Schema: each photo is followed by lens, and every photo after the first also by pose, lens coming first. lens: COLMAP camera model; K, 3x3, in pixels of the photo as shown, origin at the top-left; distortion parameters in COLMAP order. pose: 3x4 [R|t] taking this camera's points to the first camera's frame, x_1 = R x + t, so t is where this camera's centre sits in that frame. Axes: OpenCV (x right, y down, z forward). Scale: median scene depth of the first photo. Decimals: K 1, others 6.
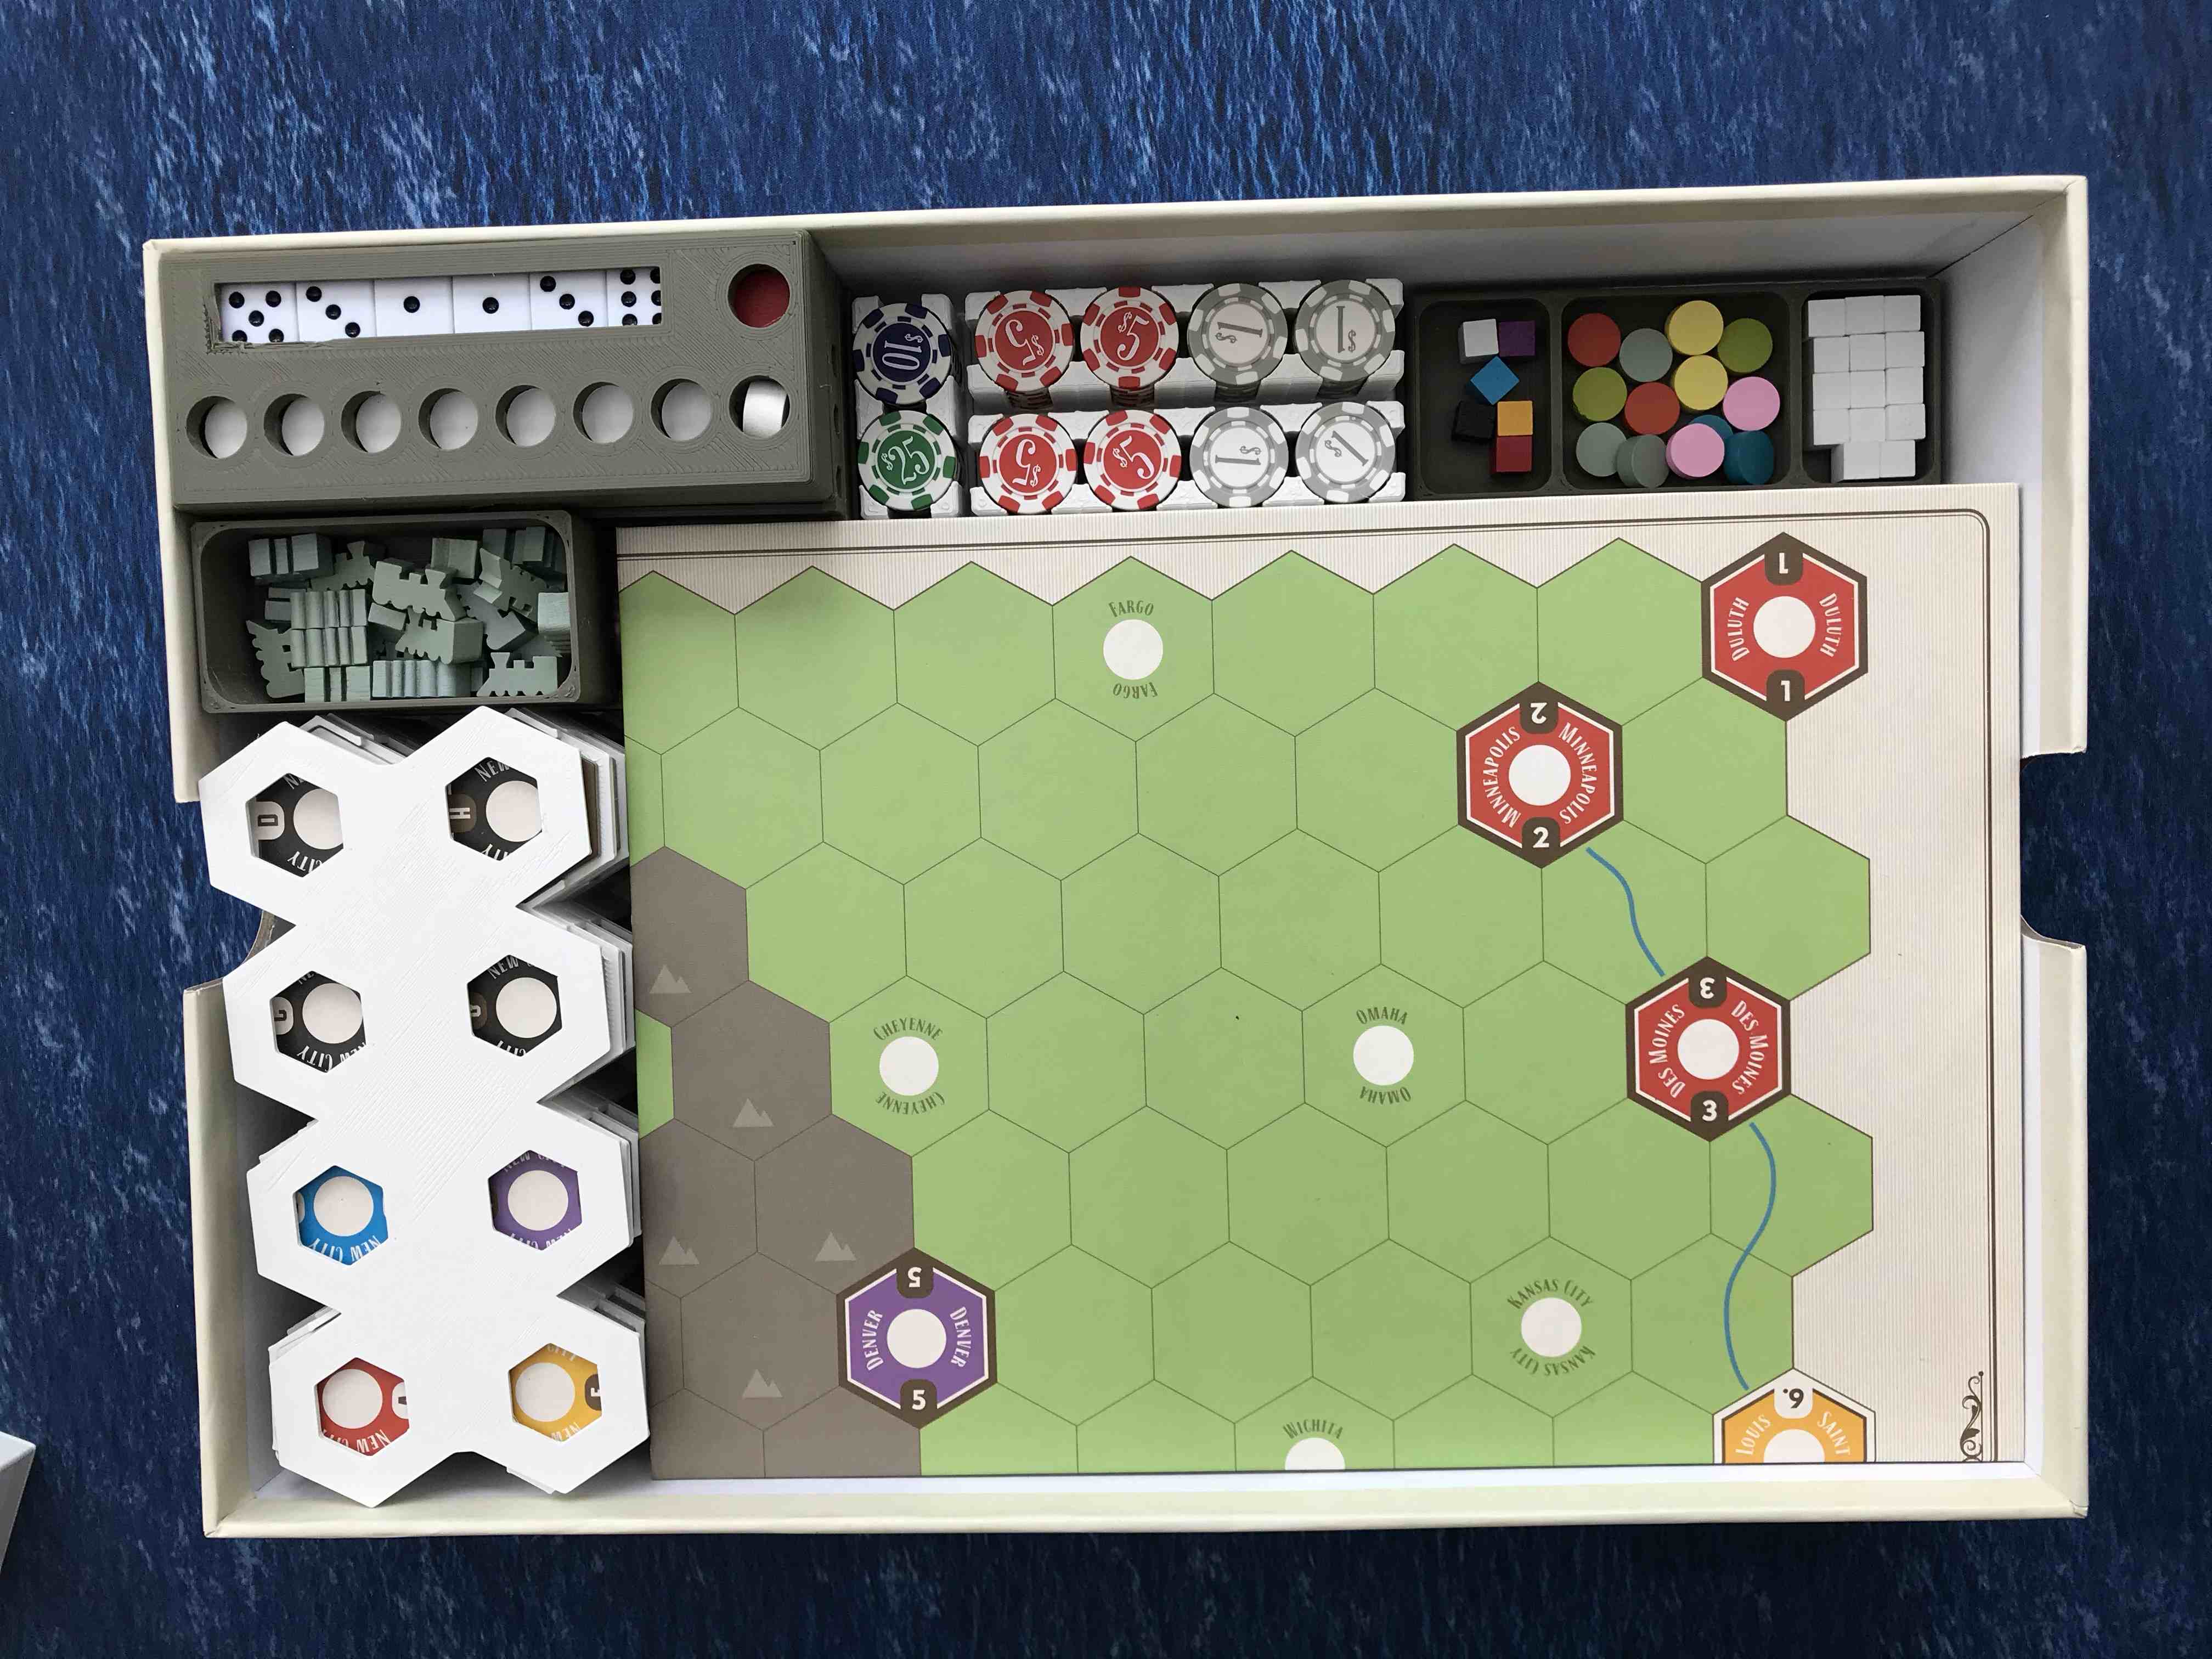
lens RADIAL K [[1912.9, 0, 1106.0], [0, 1912.9, 829.5], [0, 0, 1]] dist [0.011569, -0.000148]
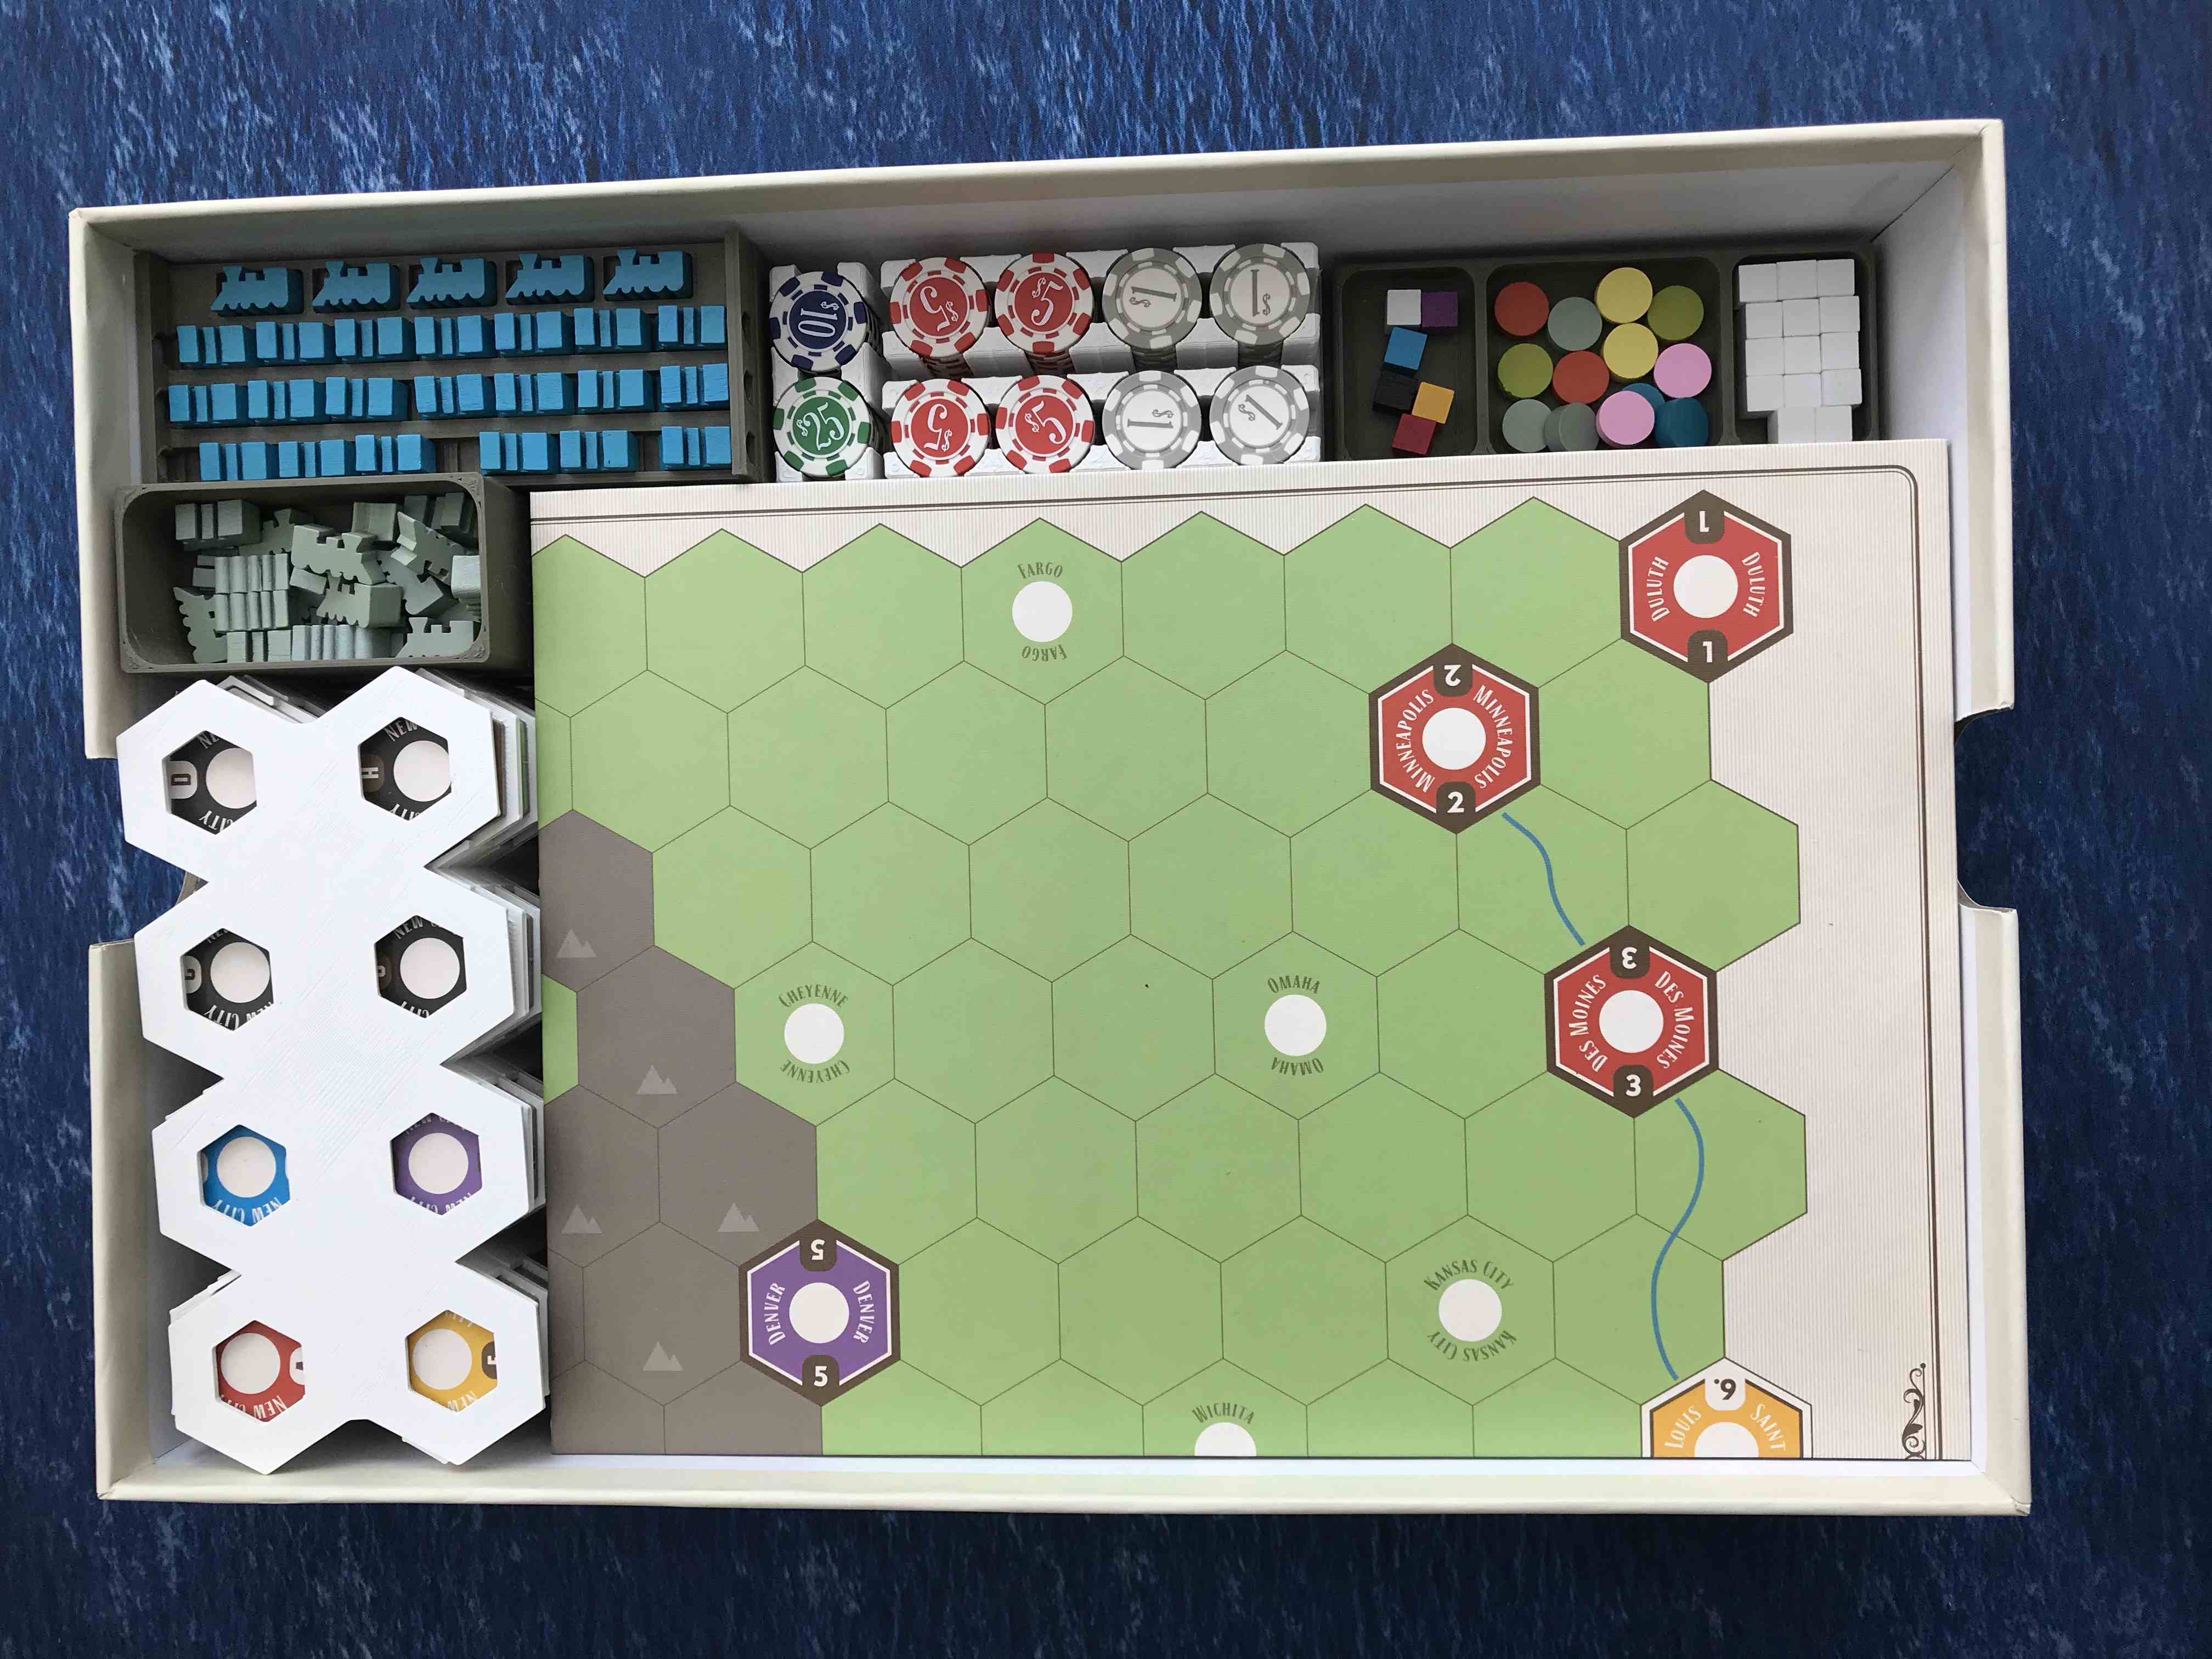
lens RADIAL K [[1912.9, 0, 1106.0], [0, 1912.9, 829.5], [0, 0, 1]] dist [0.011569, -0.000148]
pose [[0.998894, 0.004079, -0.046838, 0.092660], [-0.006203, 0.998955, -0.045292, 0.062192], [0.046605, 0.045533, 0.997875, 0.017371]]
